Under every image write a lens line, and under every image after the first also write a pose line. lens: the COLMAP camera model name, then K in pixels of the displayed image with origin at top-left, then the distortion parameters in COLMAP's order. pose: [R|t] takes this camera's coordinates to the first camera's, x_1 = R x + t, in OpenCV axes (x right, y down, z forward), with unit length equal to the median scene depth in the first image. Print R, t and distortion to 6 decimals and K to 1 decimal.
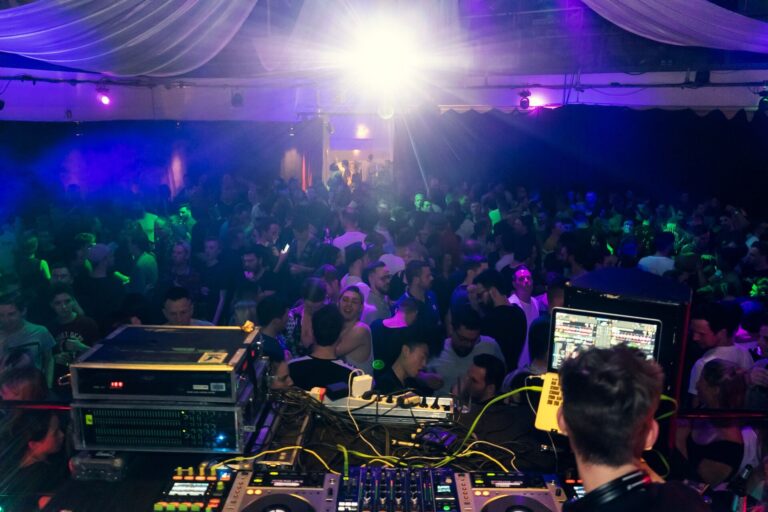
lens RADIAL K [[617.3, 0, 385.0], [0, 617.3, 257.1], [0, 0, 1]] dist [0.004242, -0.001155]
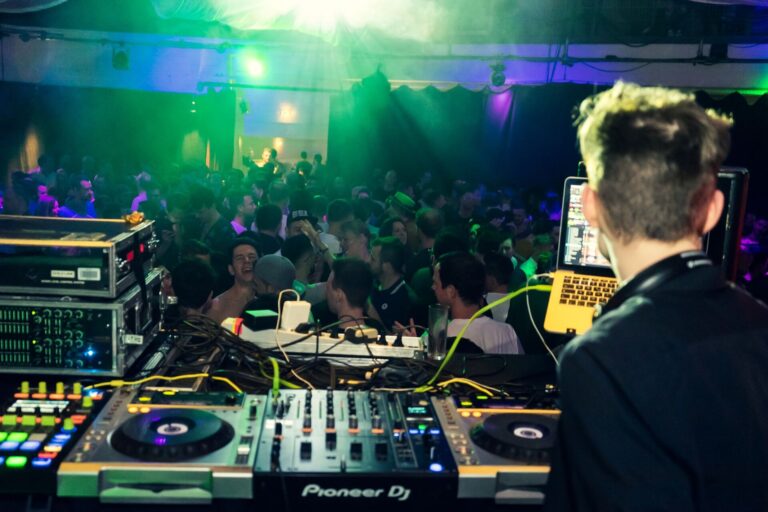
lens RADIAL K [[805.1, 0, 383.1], [0, 805.1, 255.7], [0, 0, 1]] dist [0.020505, 0.000000]
pose [[0.995613, 0.025642, 0.089986, -0.026772], [-0.019759, 0.997646, -0.065671, 0.237658], [-0.091458, 0.063605, 0.993776, 0.078727]]
